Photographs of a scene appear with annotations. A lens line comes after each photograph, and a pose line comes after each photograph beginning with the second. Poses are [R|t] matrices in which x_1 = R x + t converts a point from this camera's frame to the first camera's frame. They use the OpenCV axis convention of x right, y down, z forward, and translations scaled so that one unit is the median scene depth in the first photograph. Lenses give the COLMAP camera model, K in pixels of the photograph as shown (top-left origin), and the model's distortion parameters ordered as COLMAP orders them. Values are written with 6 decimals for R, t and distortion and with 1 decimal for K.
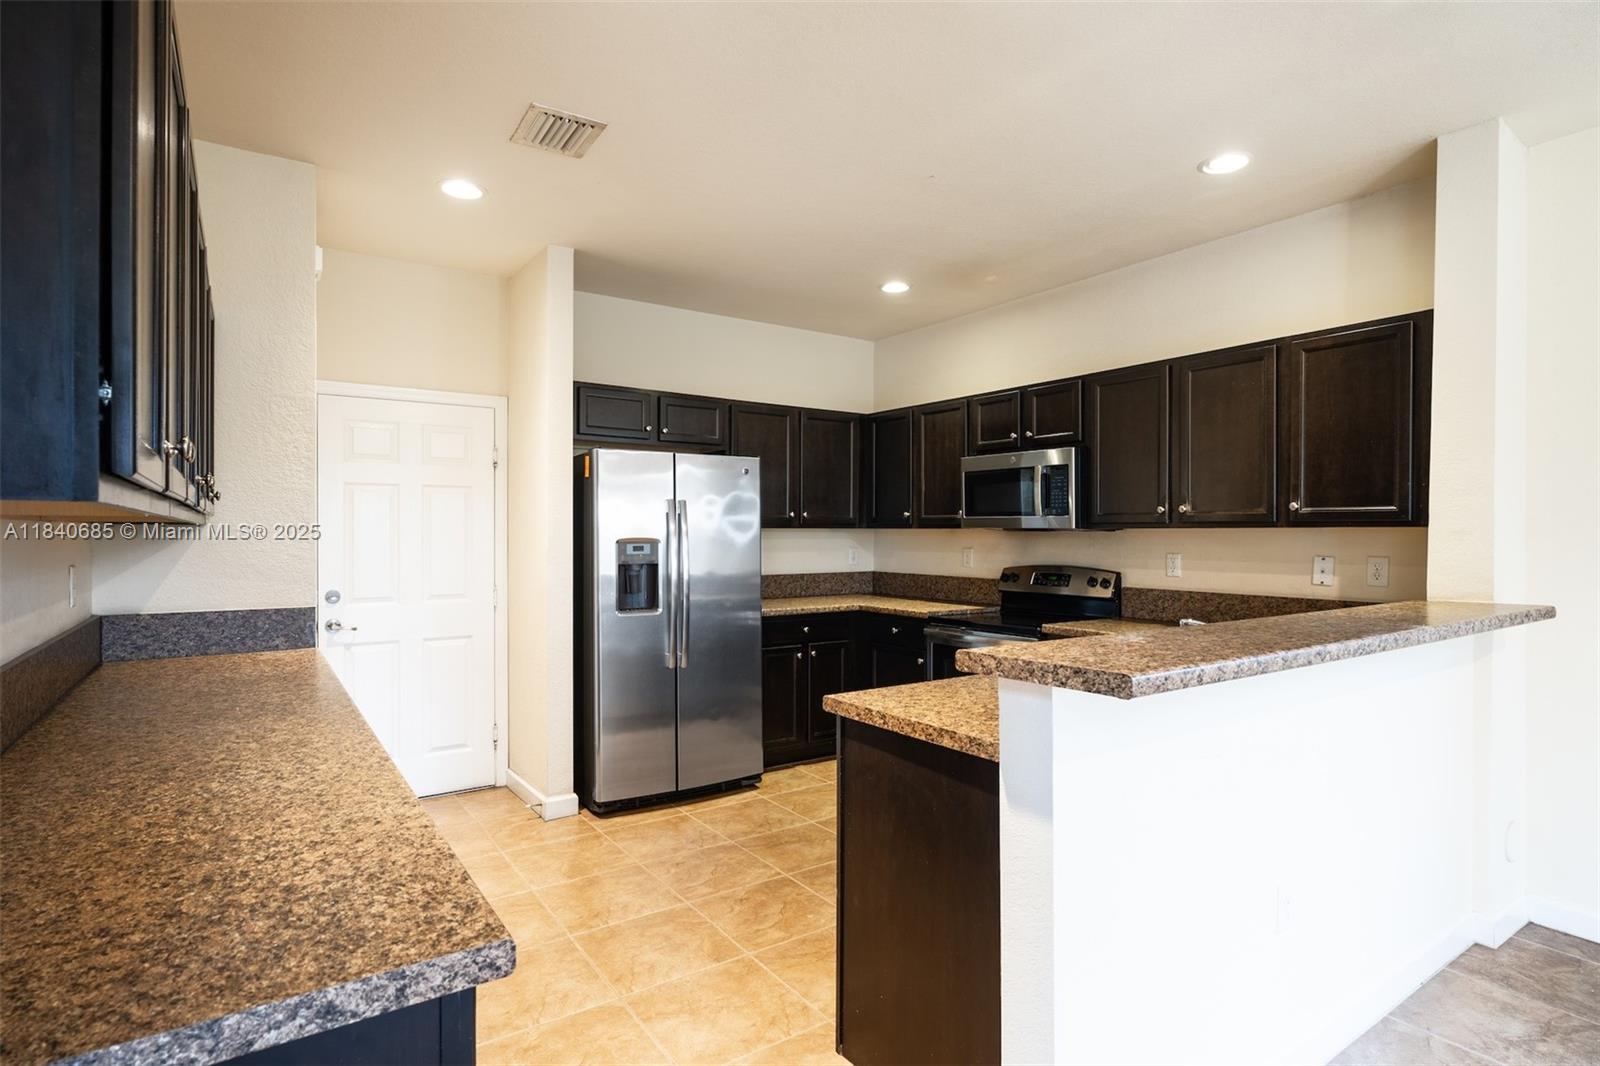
lens RADIAL K [[805.0, 0, 800.0], [0, 805.0, 533.0], [0, 0, 1]] dist [0.004844, 0.000532]
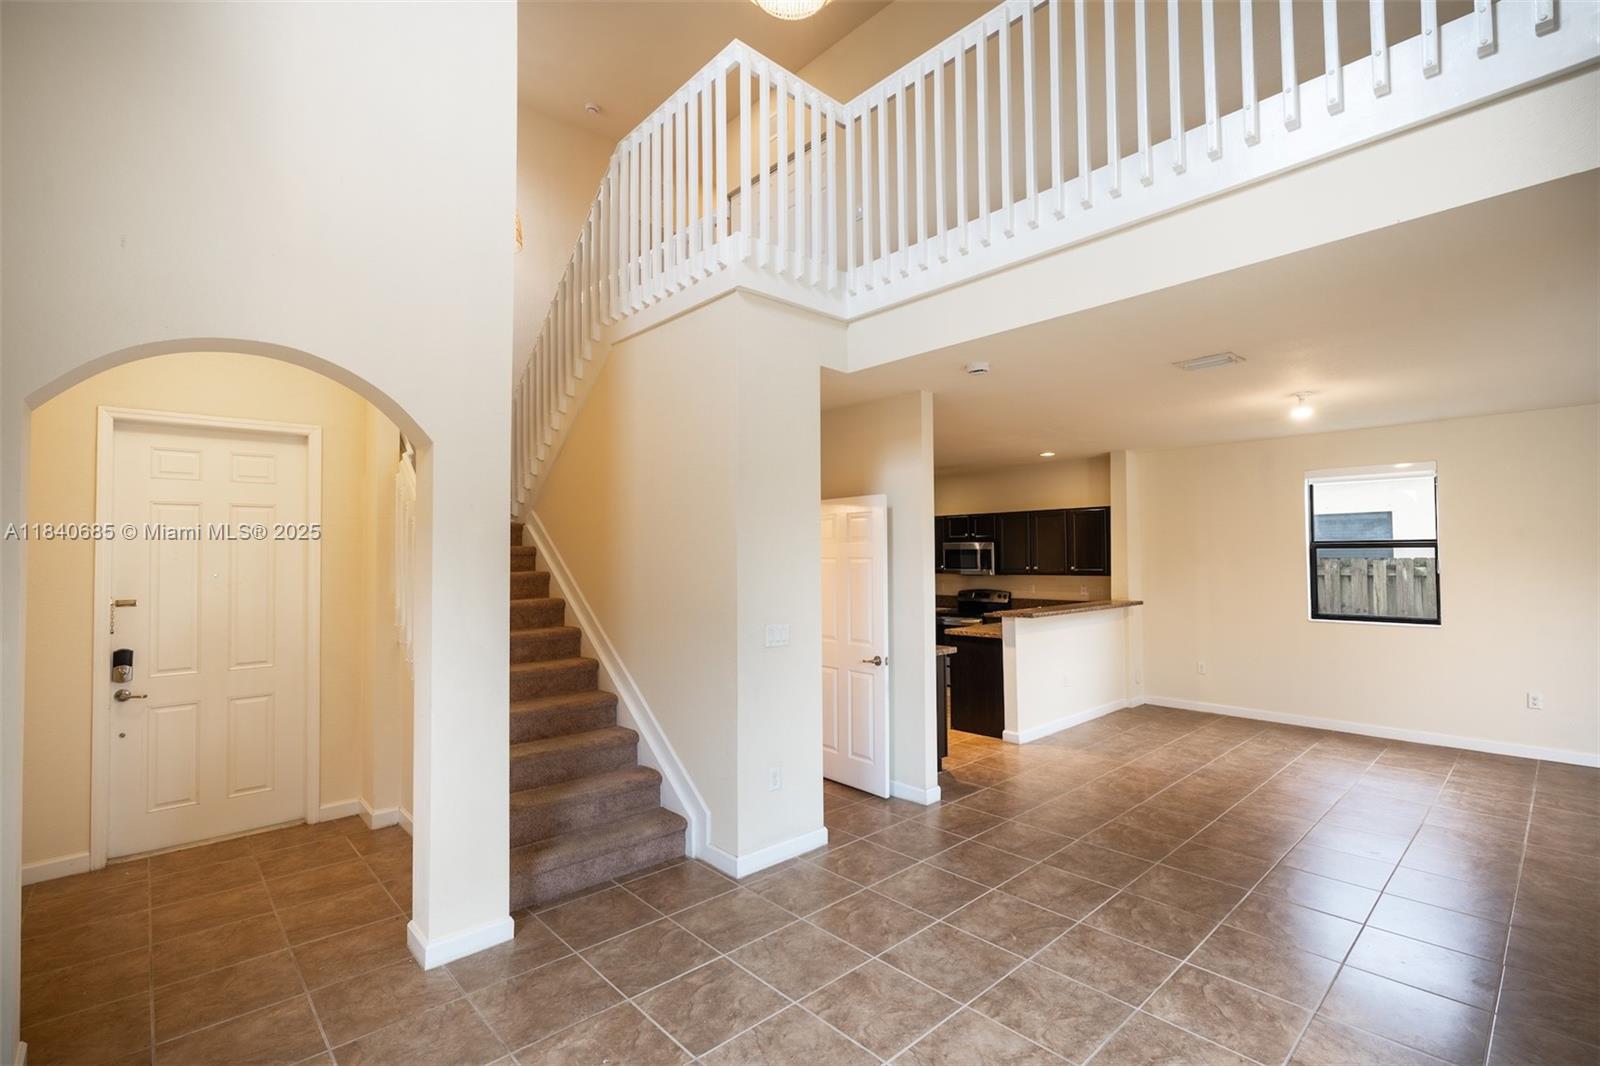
lens RADIAL K [[722.3, 0, 797.9], [0, 722.3, 533.9], [0, 0, 1]] dist [-0.004714, 0.000160]
pose [[0.989277, -0.004359, 0.145984, -0.587187], [0.009194, 0.999431, -0.032460, -0.065305], [-0.145759, 0.033454, 0.988754, -1.130069]]
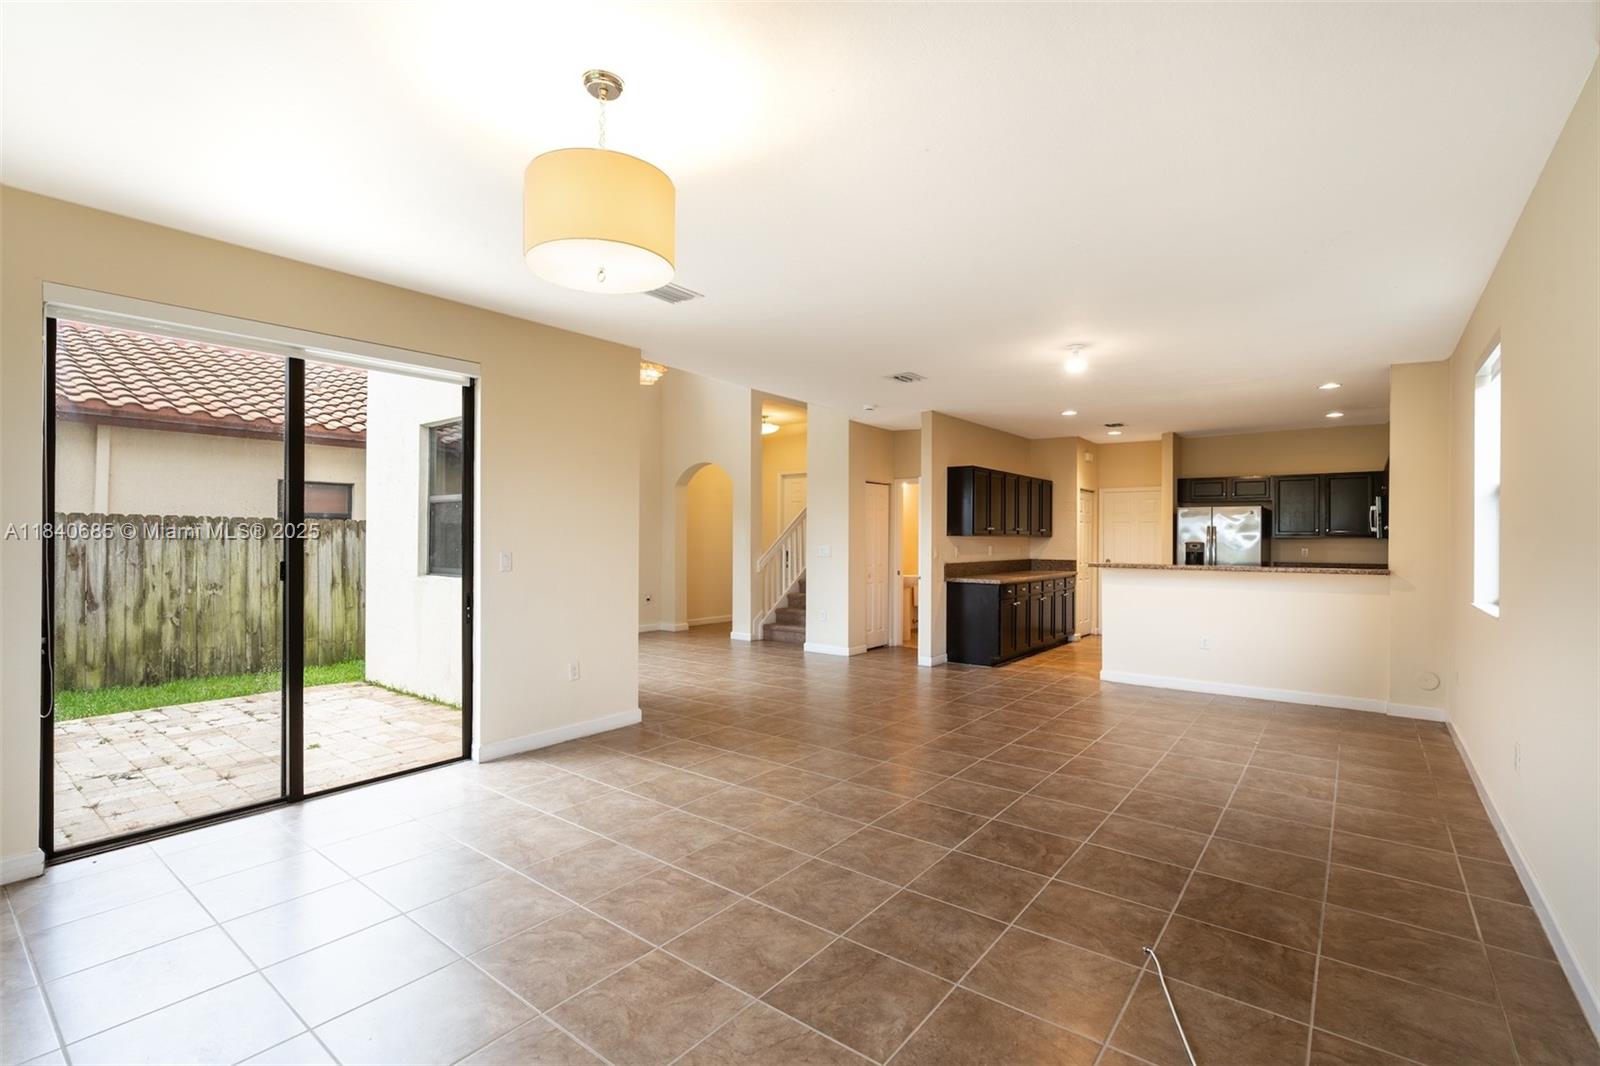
lens RADIAL K [[722.3, 0, 797.9], [0, 722.3, 533.9], [0, 0, 1]] dist [-0.004714, 0.000160]
pose [[0.308326, -0.004827, -0.951268, 1.578747], [-0.006892, 0.999950, -0.007307, 0.005898], [0.951256, 0.008809, 0.308278, -0.884543]]
